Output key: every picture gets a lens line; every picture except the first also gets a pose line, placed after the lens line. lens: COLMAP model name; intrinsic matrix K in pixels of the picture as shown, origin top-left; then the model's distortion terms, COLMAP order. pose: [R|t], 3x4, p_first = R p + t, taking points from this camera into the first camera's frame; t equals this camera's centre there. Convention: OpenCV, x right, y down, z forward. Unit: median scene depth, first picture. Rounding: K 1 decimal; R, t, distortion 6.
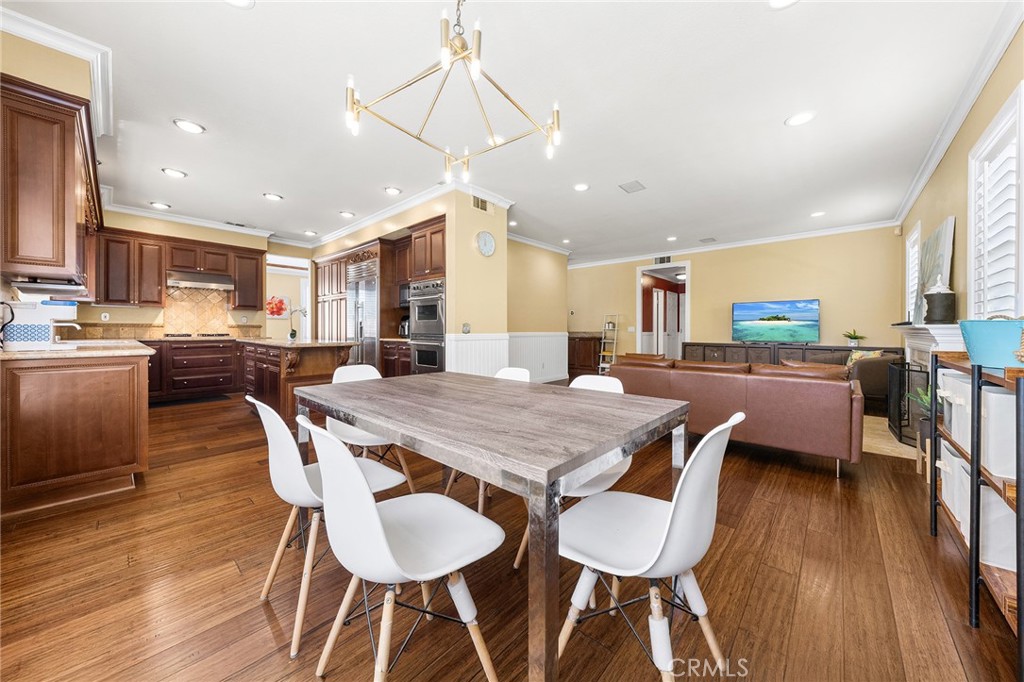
lens RADIAL K [[356.3, 0, 506.0], [0, 356.3, 332.5], [0, 0, 1]] dist [0.010283, 0.000091]
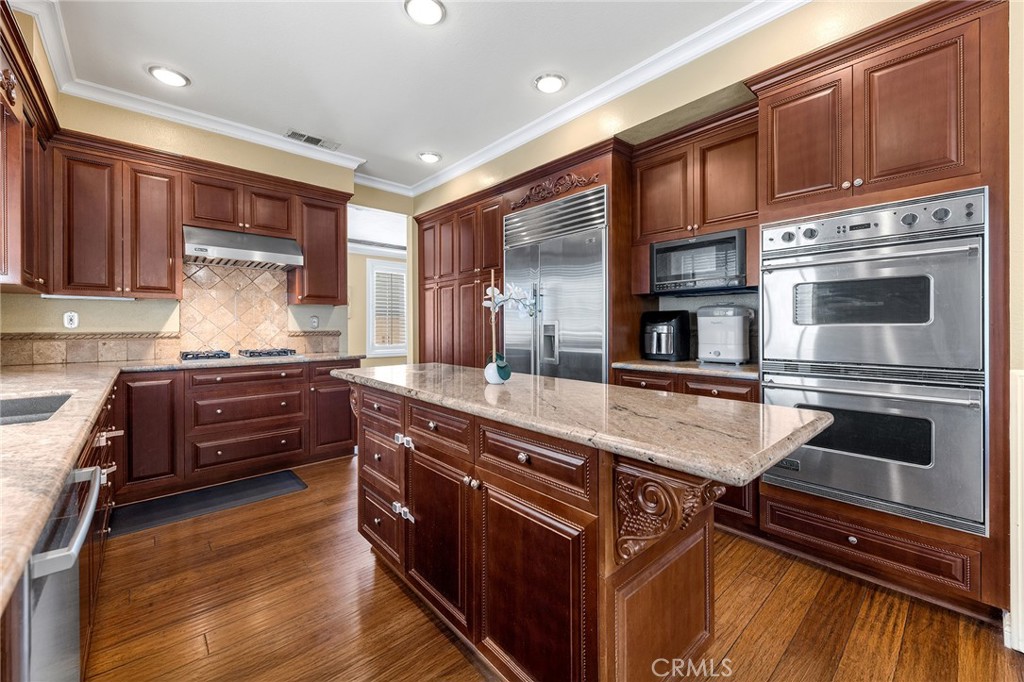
lens RADIAL K [[406.3, 0, 511.6], [0, 406.3, 331.8], [0, 0, 1]] dist [0.002542, -0.000193]
pose [[0.995955, -0.006090, -0.089642, -0.432539], [0.006427, 0.999973, 0.003473, -0.023592], [0.089618, -0.004035, 0.995968, 0.469145]]
